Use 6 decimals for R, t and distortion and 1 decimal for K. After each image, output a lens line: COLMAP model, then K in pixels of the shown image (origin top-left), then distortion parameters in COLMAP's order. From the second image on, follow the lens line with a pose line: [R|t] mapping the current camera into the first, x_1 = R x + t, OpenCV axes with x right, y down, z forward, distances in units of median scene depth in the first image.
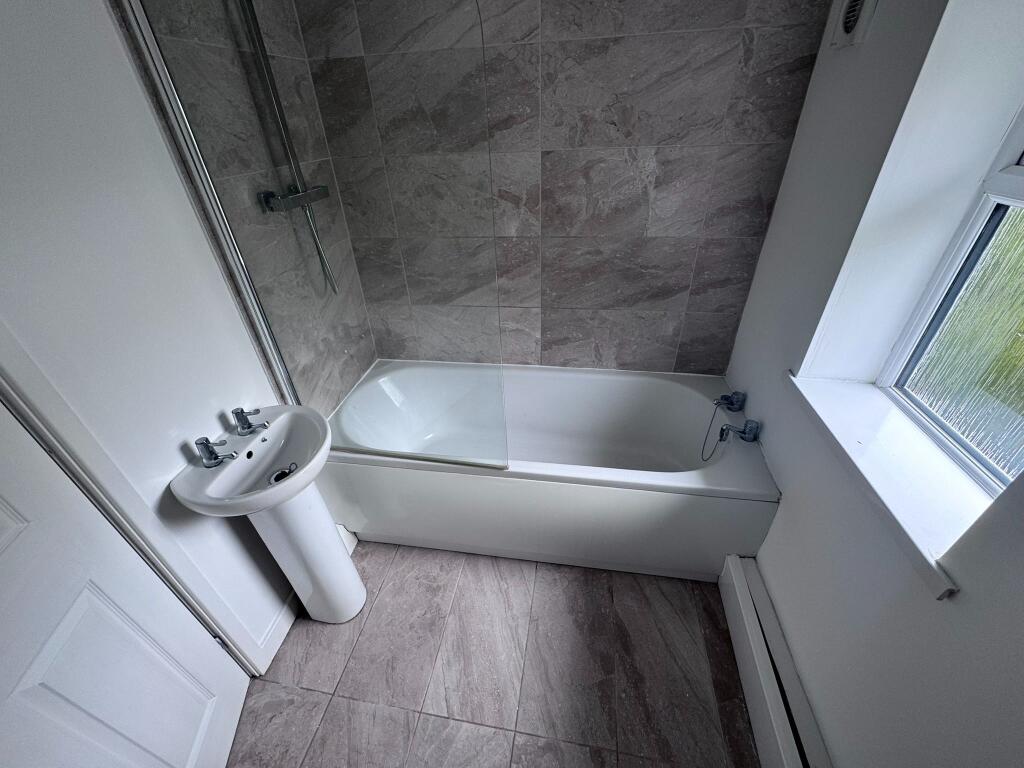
lens RADIAL K [[408.4, 0, 509.0], [0, 408.4, 383.8], [0, 0, 1]] dist [0.003185, 0.000067]
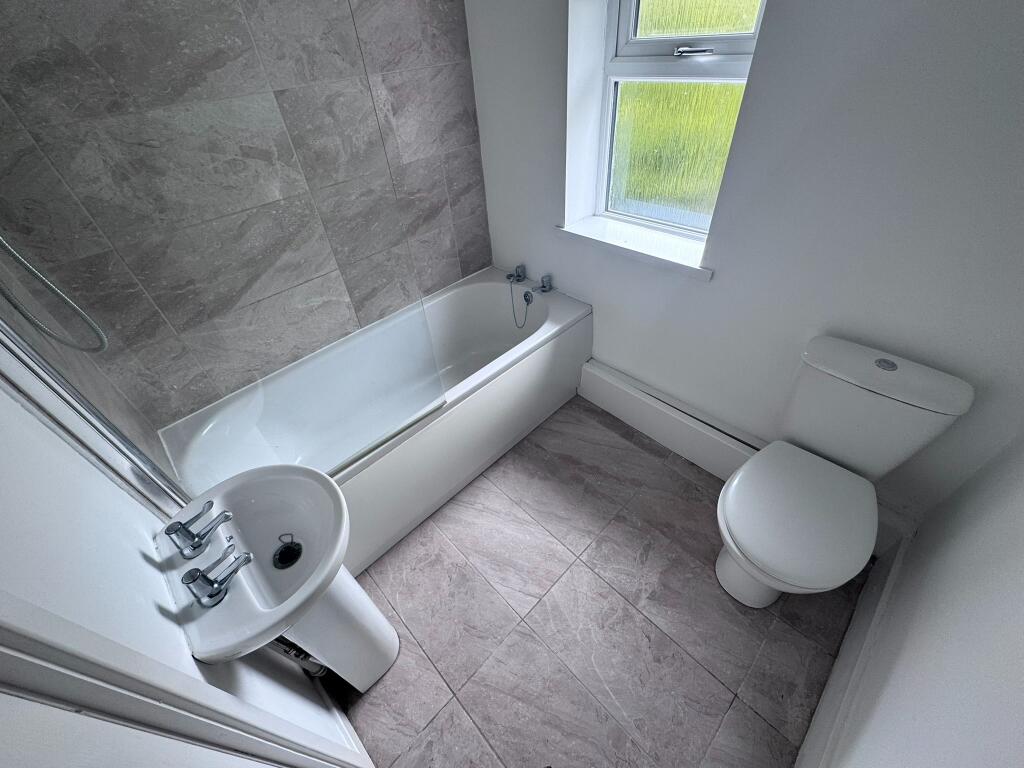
lens RADIAL K [[408.4, 0, 507.5], [0, 408.4, 382.3], [0, 0, 1]] dist [0.003185, 0.000067]
pose [[0.593064, -0.536677, 0.600211, -0.465758], [0.485764, 0.833001, 0.264845, -0.034319], [-0.642113, 0.134491, 0.754721, 0.090654]]
